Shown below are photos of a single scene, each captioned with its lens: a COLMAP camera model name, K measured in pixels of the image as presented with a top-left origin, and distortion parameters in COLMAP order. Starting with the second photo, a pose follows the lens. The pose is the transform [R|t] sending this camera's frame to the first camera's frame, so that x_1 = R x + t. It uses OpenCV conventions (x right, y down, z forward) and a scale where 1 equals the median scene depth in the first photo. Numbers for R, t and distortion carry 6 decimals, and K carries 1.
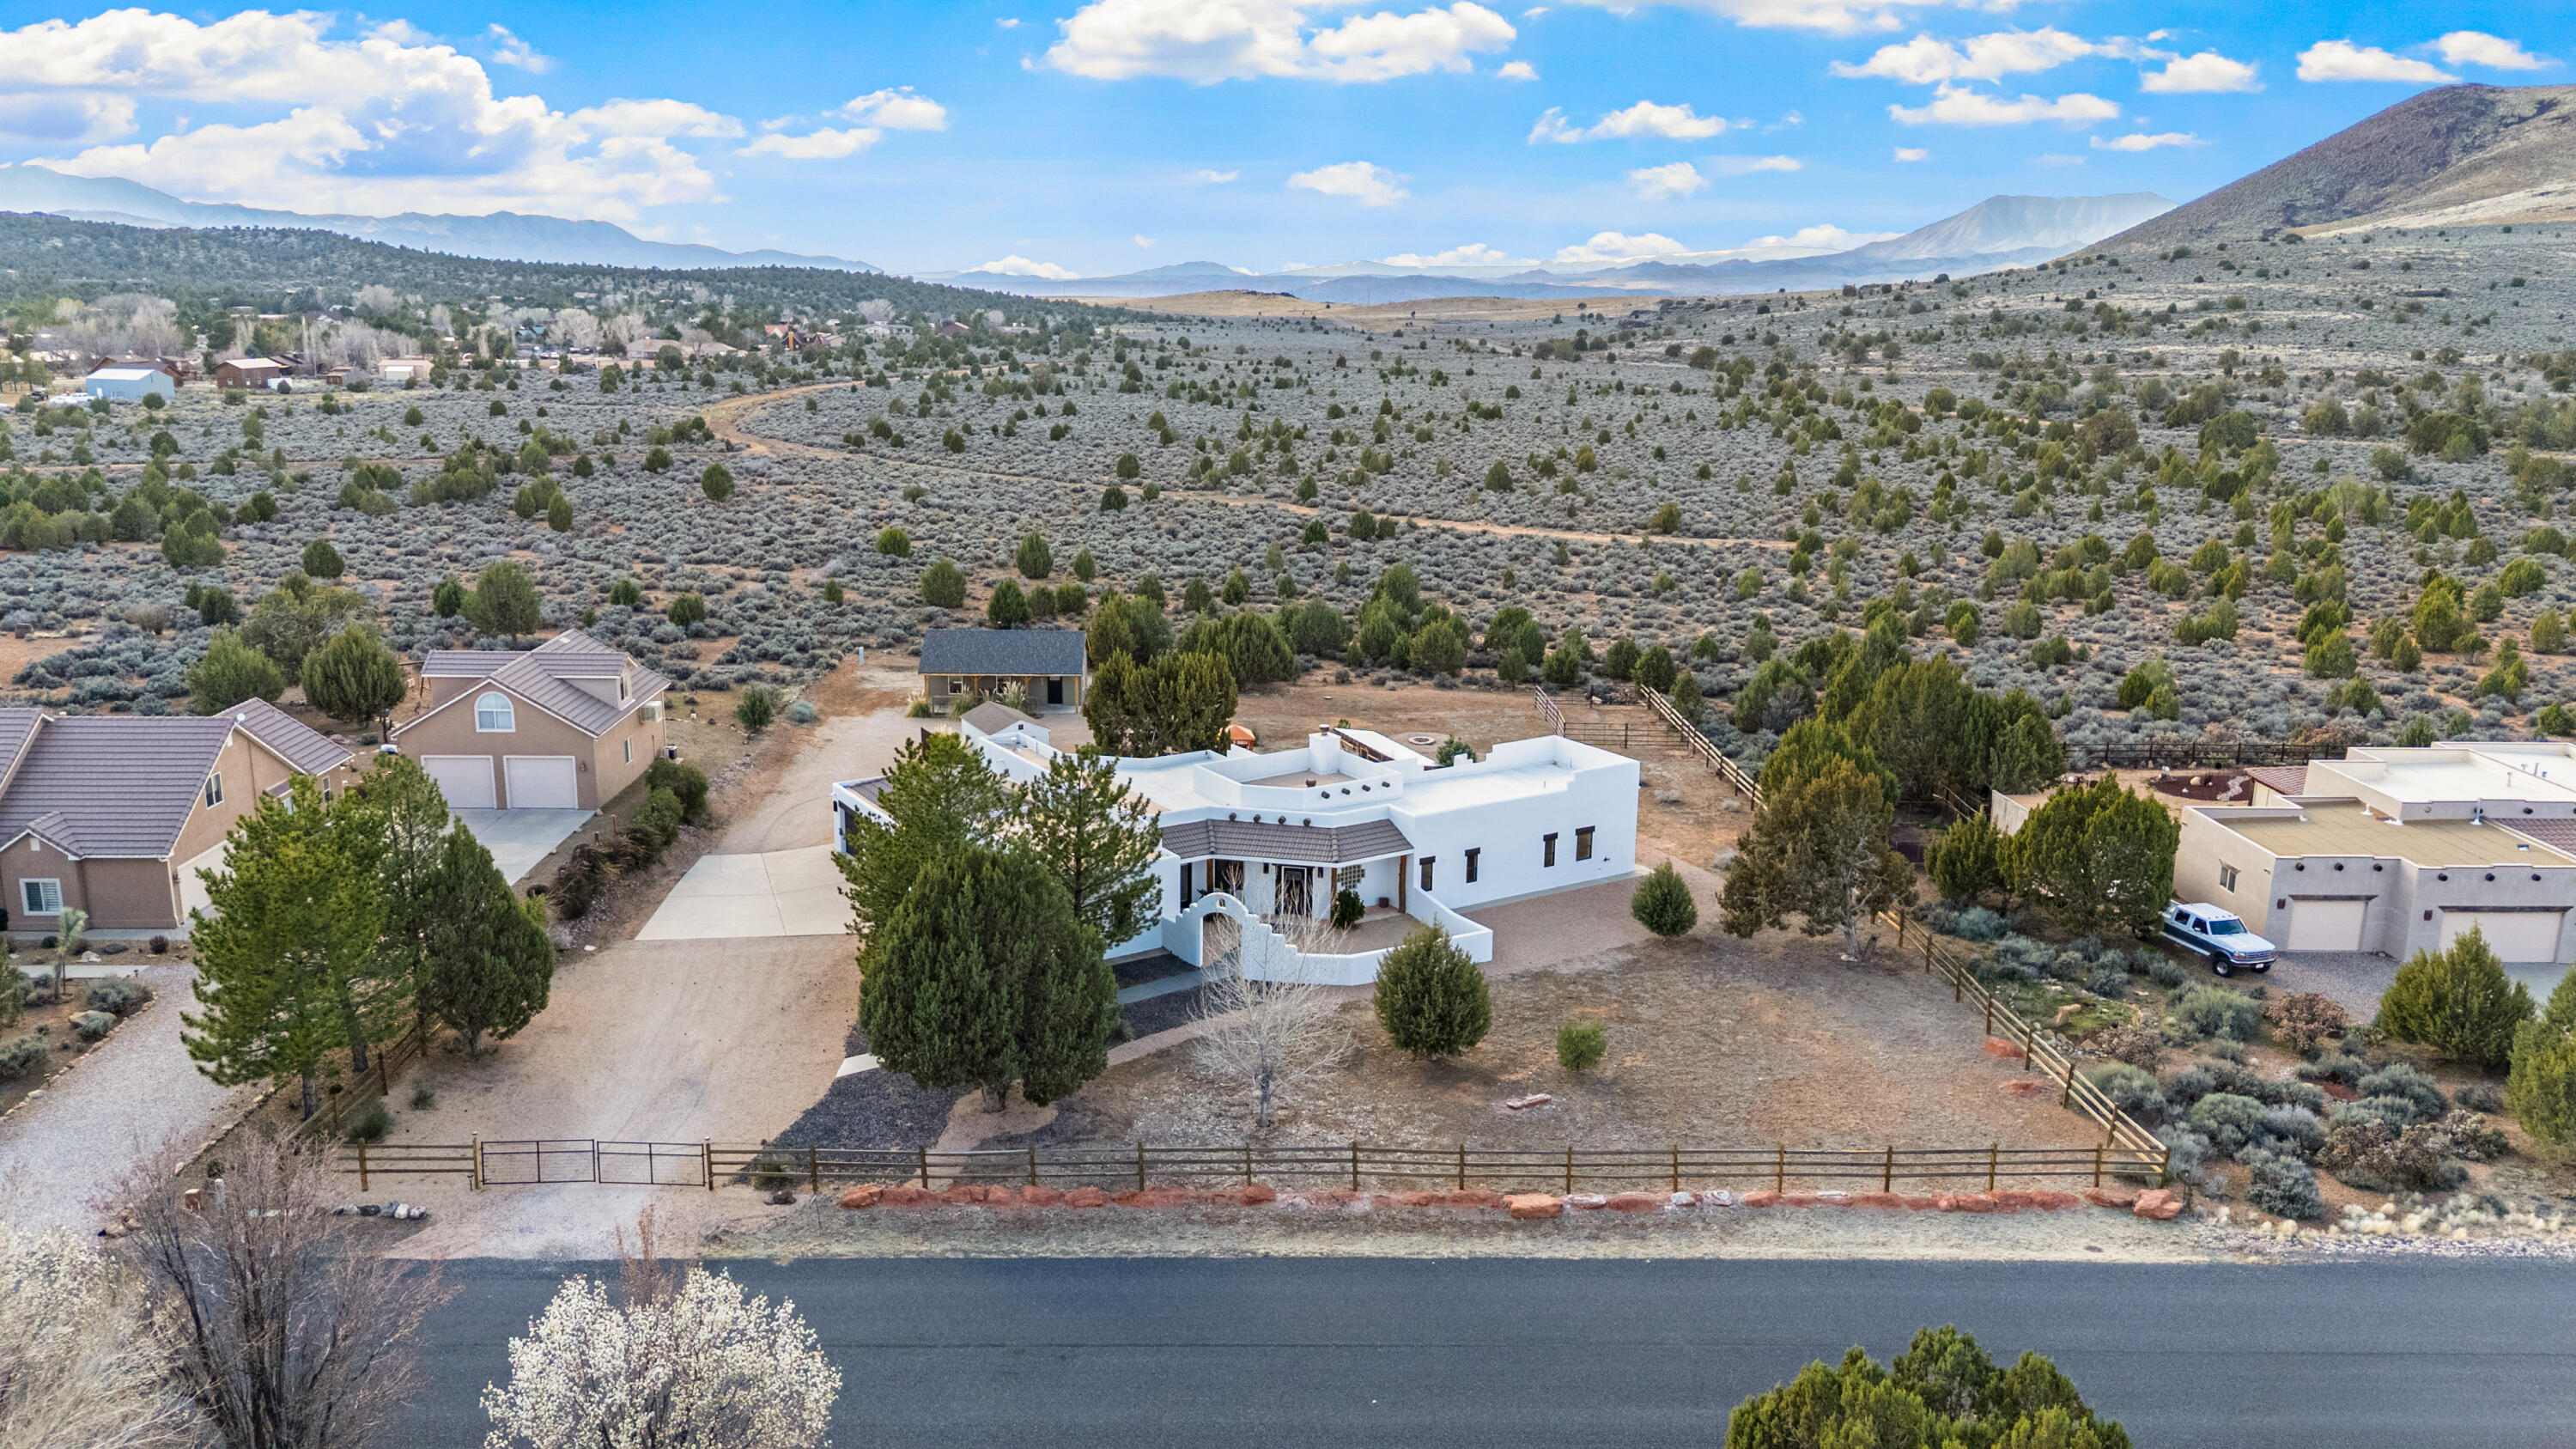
lens RADIAL K [[1887.0, 0, 1288.0], [0, 1887.0, 724.5], [0, 0, 1]] dist [0.071240, -0.061772]
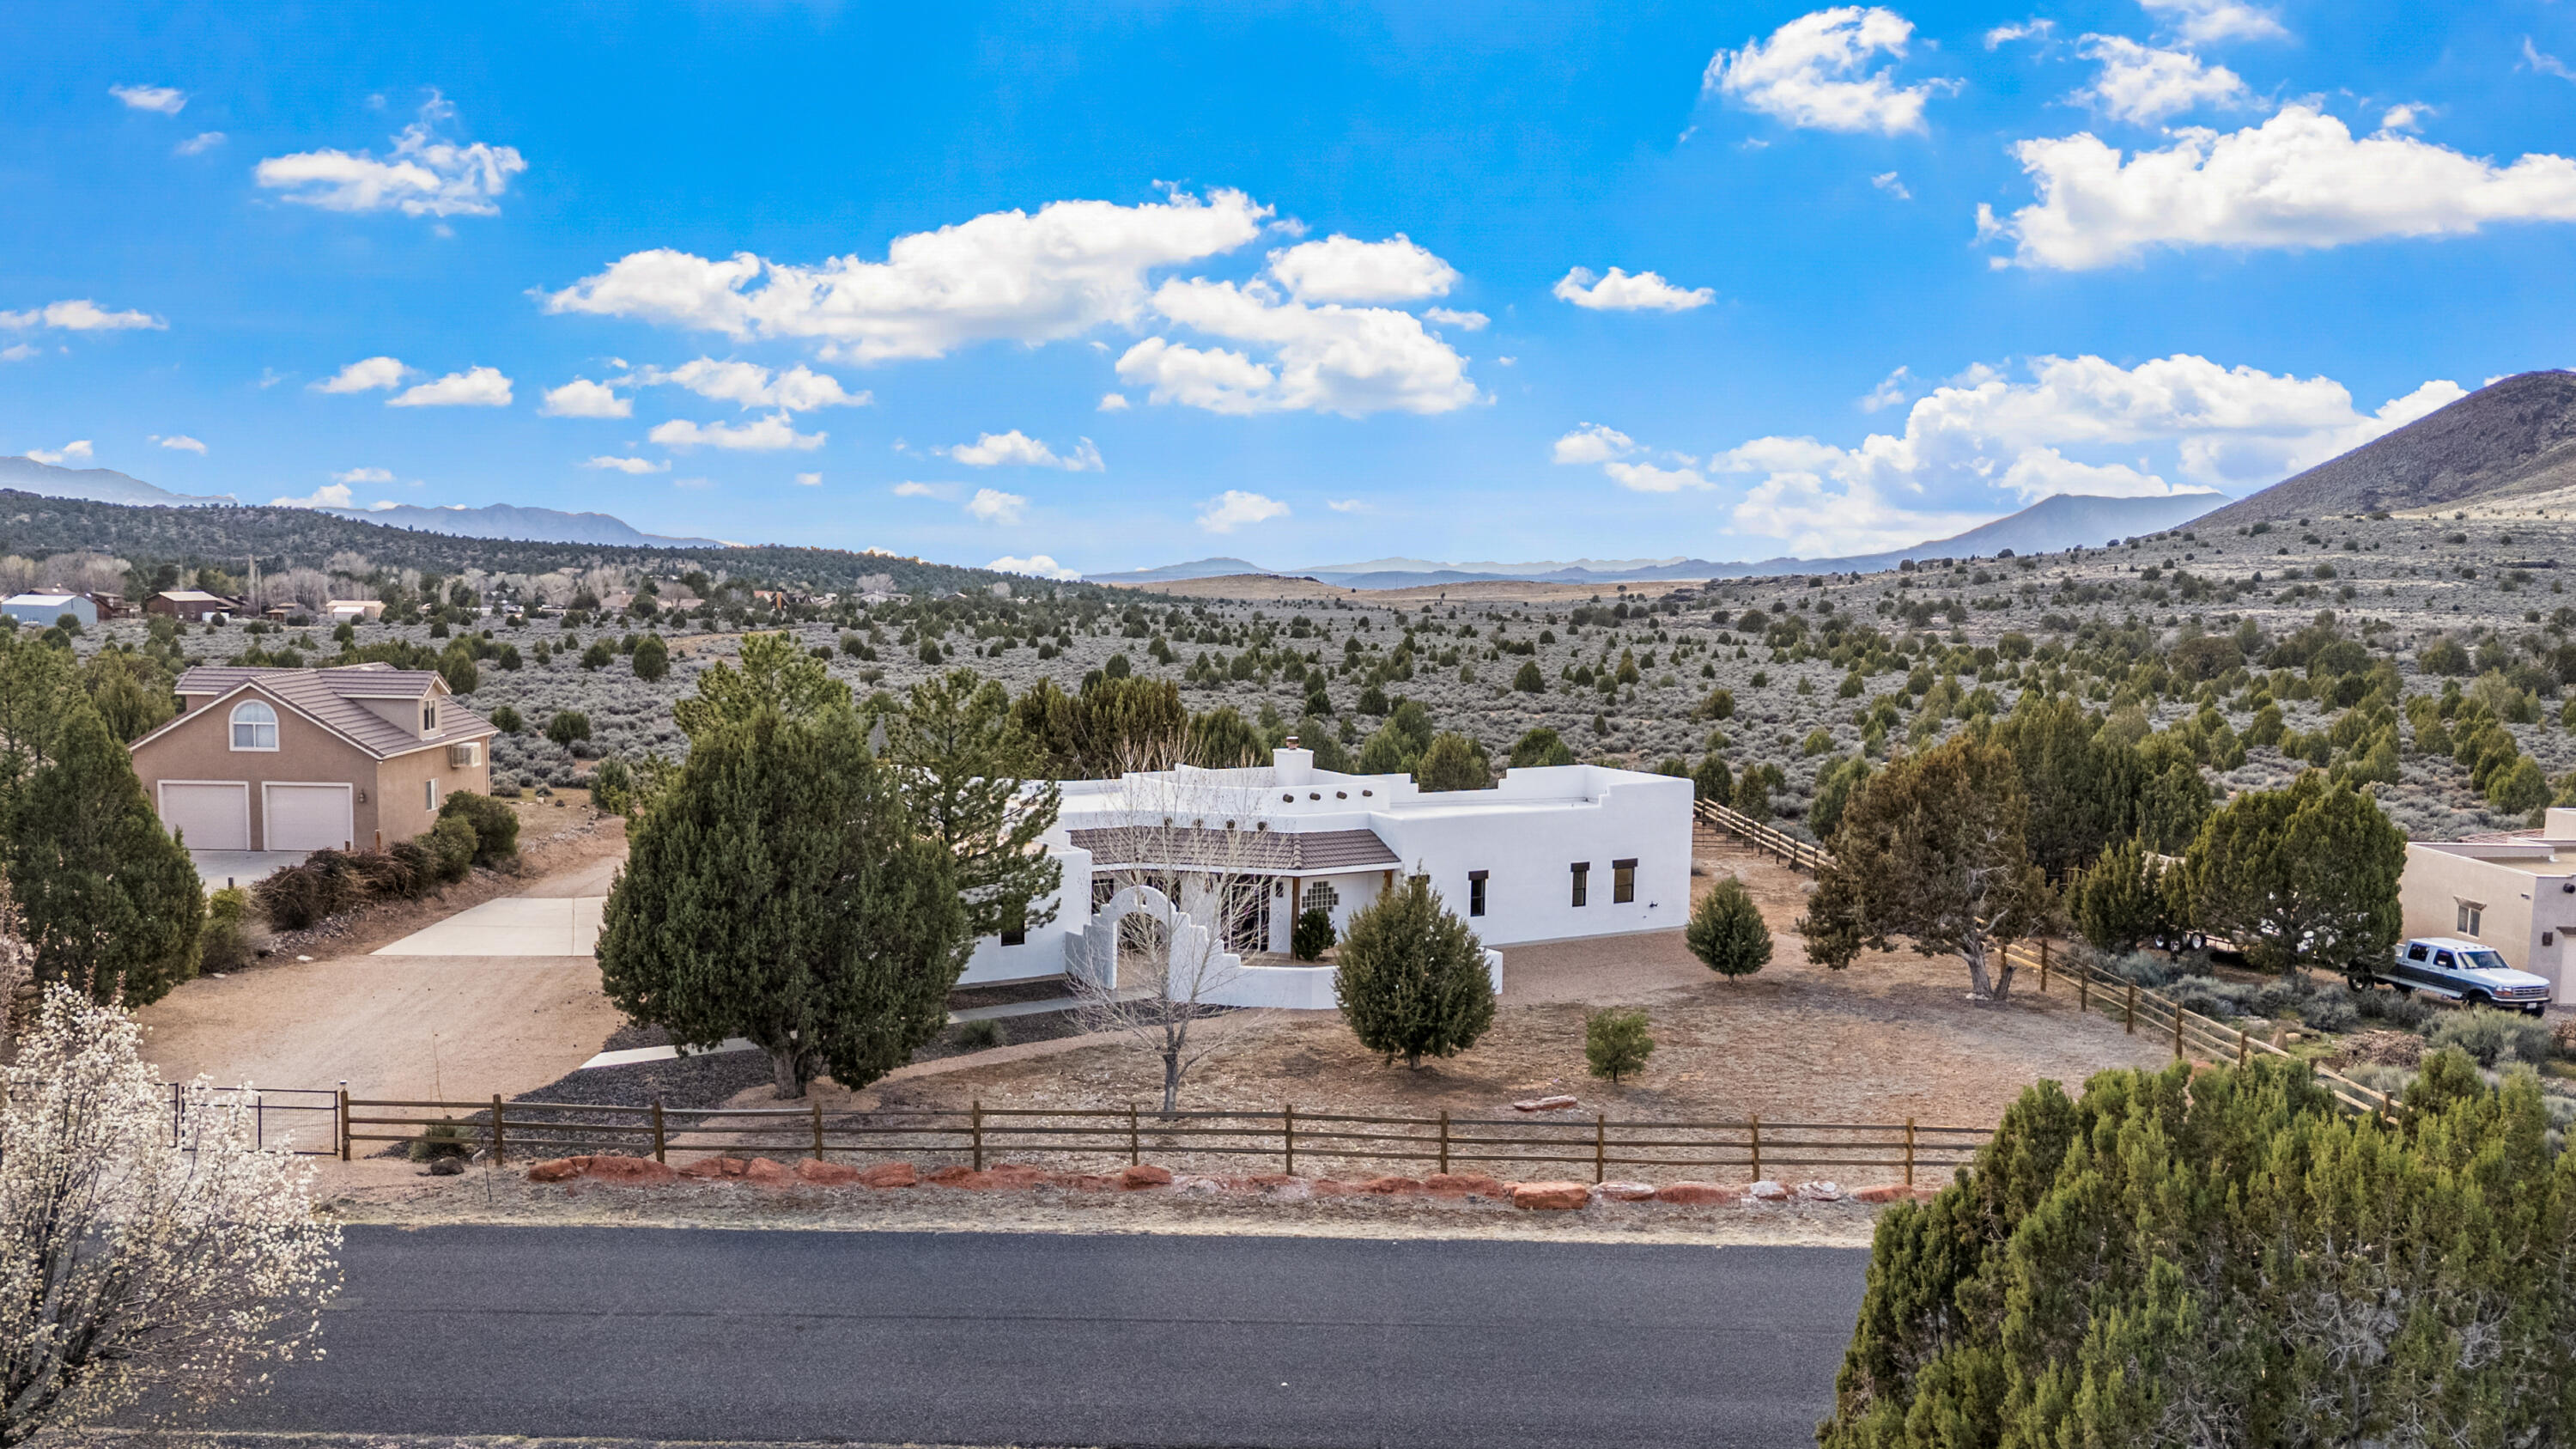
lens RADIAL K [[2023.9, 0, 1287.9], [0, 2023.9, 776.7], [0, 0, 1]] dist [0.073472, -0.064777]
pose [[0.999903, 0.006800, -0.012192, 0.028996], [-0.008343, 0.991300, -0.131360, 0.133648], [0.011192, 0.131449, 0.991260, 0.169234]]
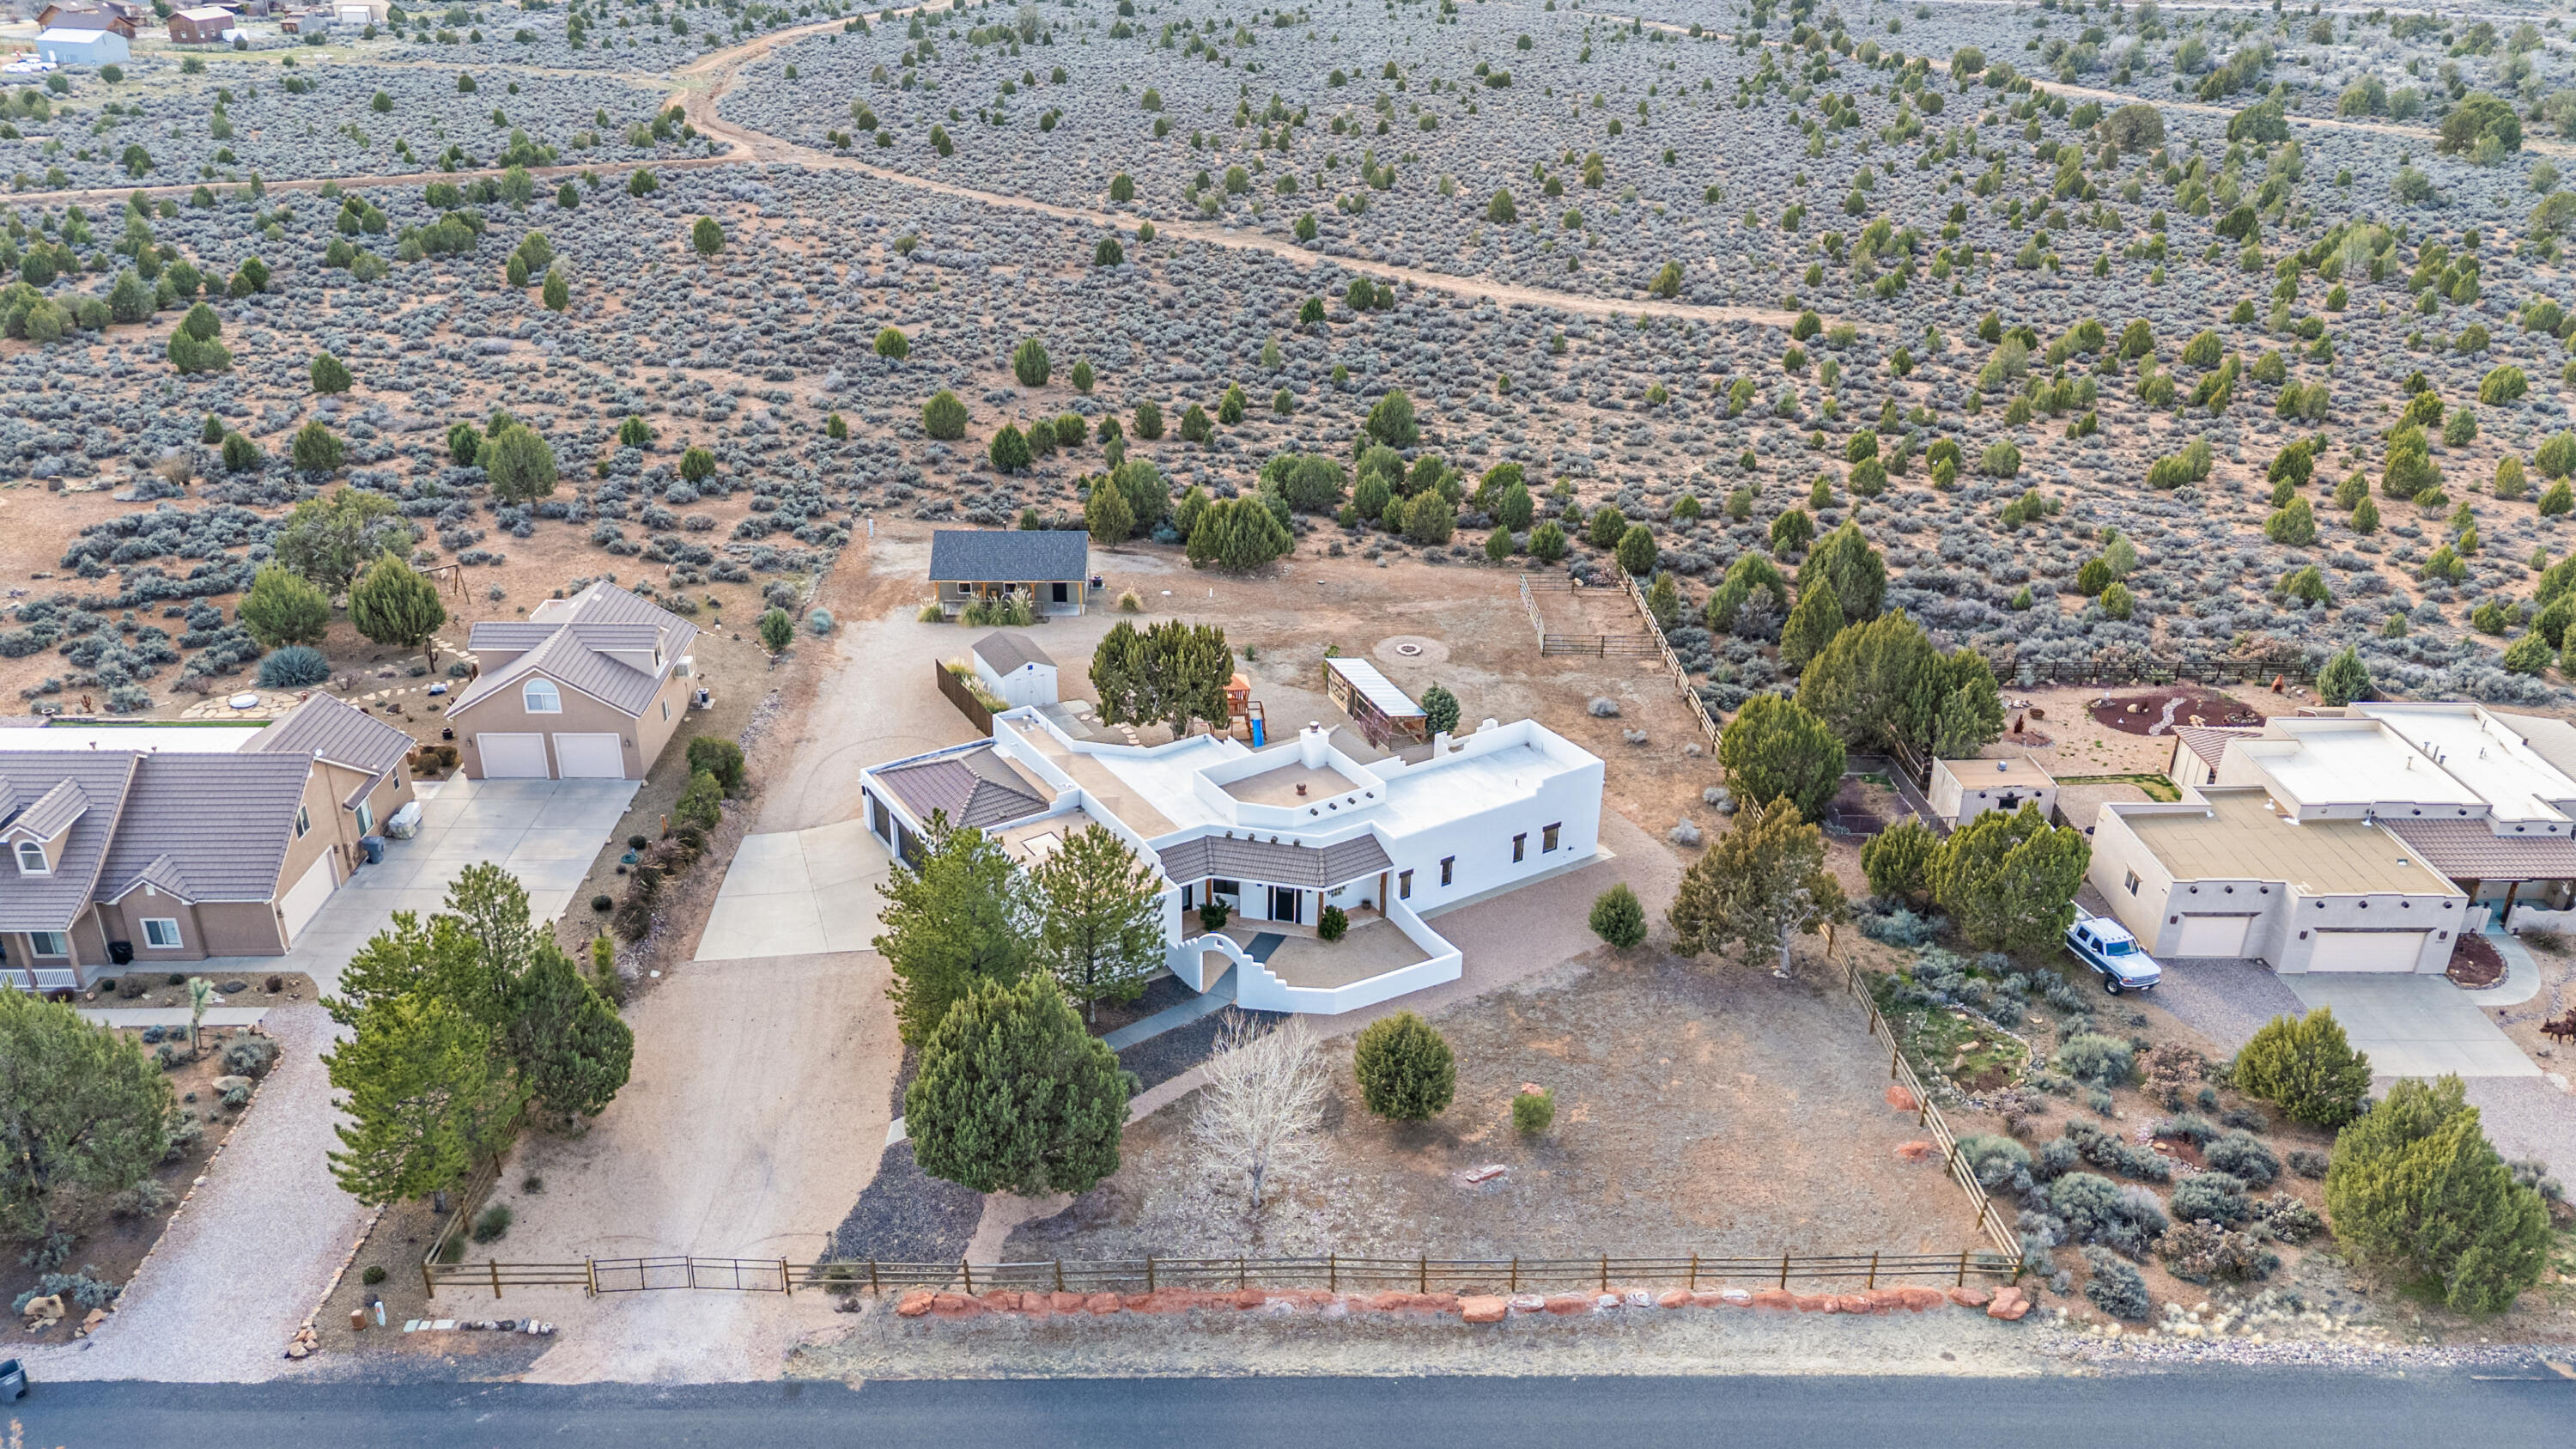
lens RADIAL K [[1887.0, 0, 1288.0], [0, 1887.0, 724.5], [0, 0, 1]] dist [0.071240, -0.061772]
pose [[0.999994, 0.003552, 0.000514, 0.003897], [-0.003581, 0.978180, 0.207726, -0.232054], [0.000235, -0.207727, 0.978187, -0.056751]]
